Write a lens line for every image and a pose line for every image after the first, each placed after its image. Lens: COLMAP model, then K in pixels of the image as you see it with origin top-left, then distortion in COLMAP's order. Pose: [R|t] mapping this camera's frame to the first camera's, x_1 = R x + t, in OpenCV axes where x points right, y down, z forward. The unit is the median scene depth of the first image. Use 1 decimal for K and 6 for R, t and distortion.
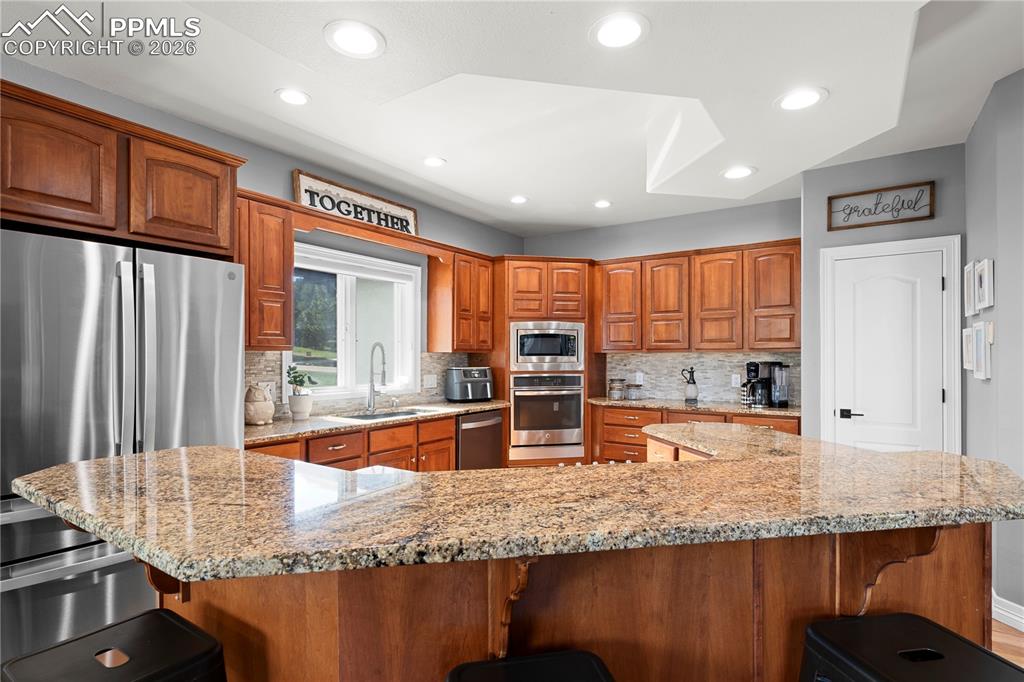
lens RADIAL K [[509.0, 0, 505.0], [0, 509.0, 356.8], [0, 0, 1]] dist [-0.004964, -0.000186]
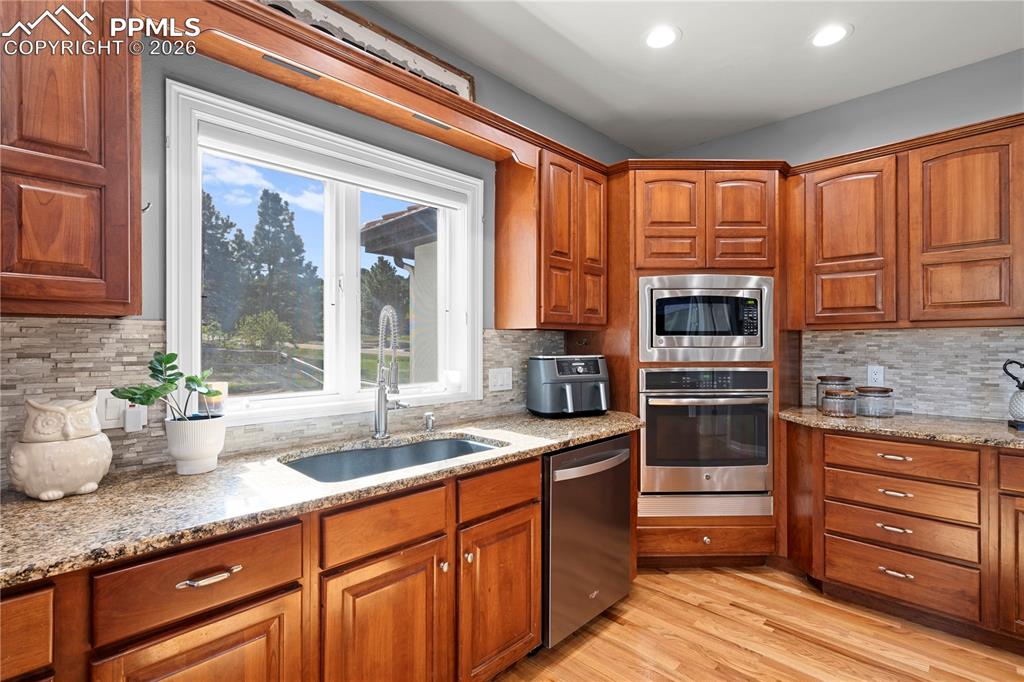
lens RADIAL K [[478.6, 0, 510.1], [0, 478.6, 344.1], [0, 0, 1]] dist [-0.005296, 0.000546]
pose [[0.984487, -0.001798, -0.175449, -0.039044], [0.001672, 0.999998, -0.000862, 0.008111], [0.175451, 0.000555, 0.984488, 0.453721]]
